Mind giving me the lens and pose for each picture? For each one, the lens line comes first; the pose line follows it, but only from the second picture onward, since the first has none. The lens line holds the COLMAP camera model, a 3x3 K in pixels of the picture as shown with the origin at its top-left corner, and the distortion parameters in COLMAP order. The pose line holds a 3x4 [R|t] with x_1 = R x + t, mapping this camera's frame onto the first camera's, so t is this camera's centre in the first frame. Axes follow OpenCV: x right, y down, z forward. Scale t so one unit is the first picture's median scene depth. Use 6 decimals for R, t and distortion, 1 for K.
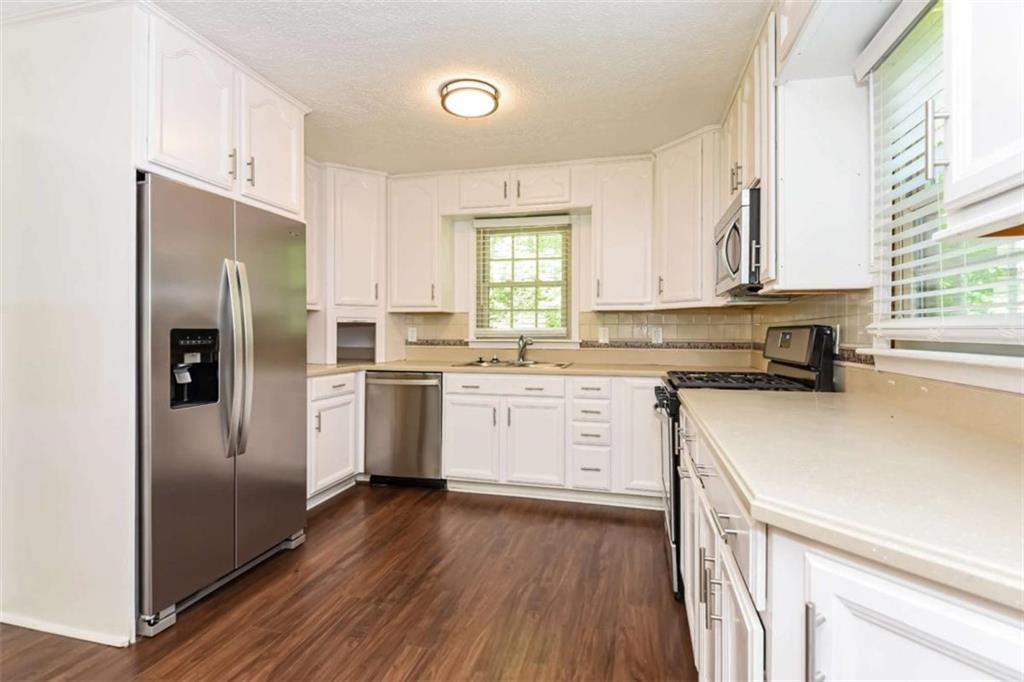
lens RADIAL K [[484.3, 0, 512.0], [0, 484.3, 341.0], [0, 0, 1]] dist [-0.000314, -0.000033]
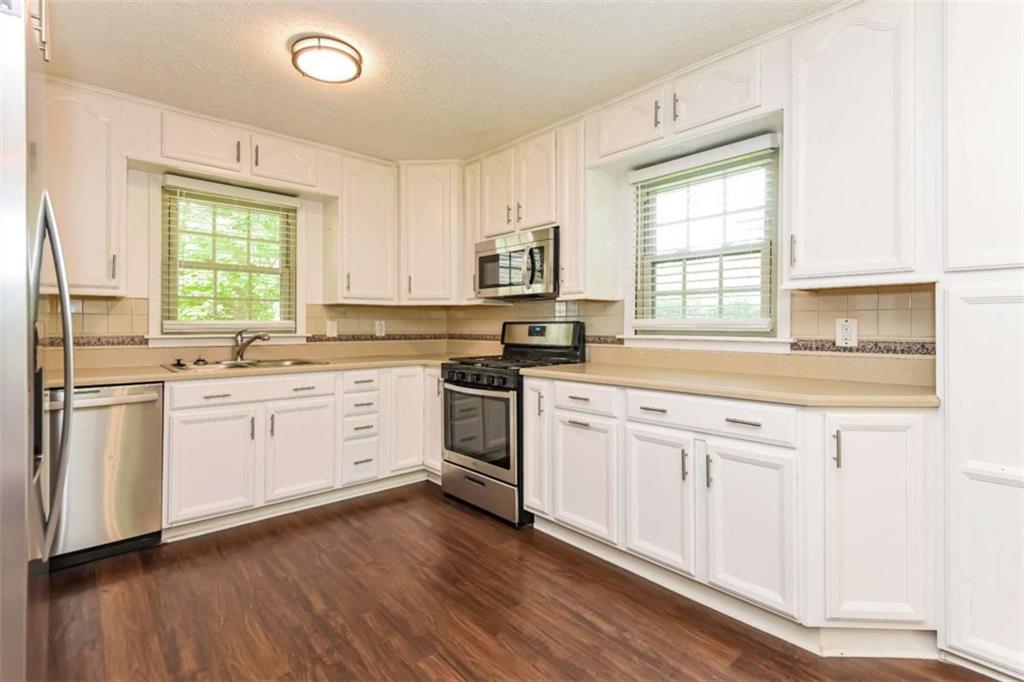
lens RADIAL K [[479.4, 0, 509.1], [0, 479.4, 335.4], [0, 0, 1]] dist [-0.000792, -0.000078]
pose [[0.547641, -0.018930, 0.836499, -0.475140], [0.014624, 0.999808, 0.013051, -0.006169], [-0.836586, 0.005085, 0.547812, 0.186181]]
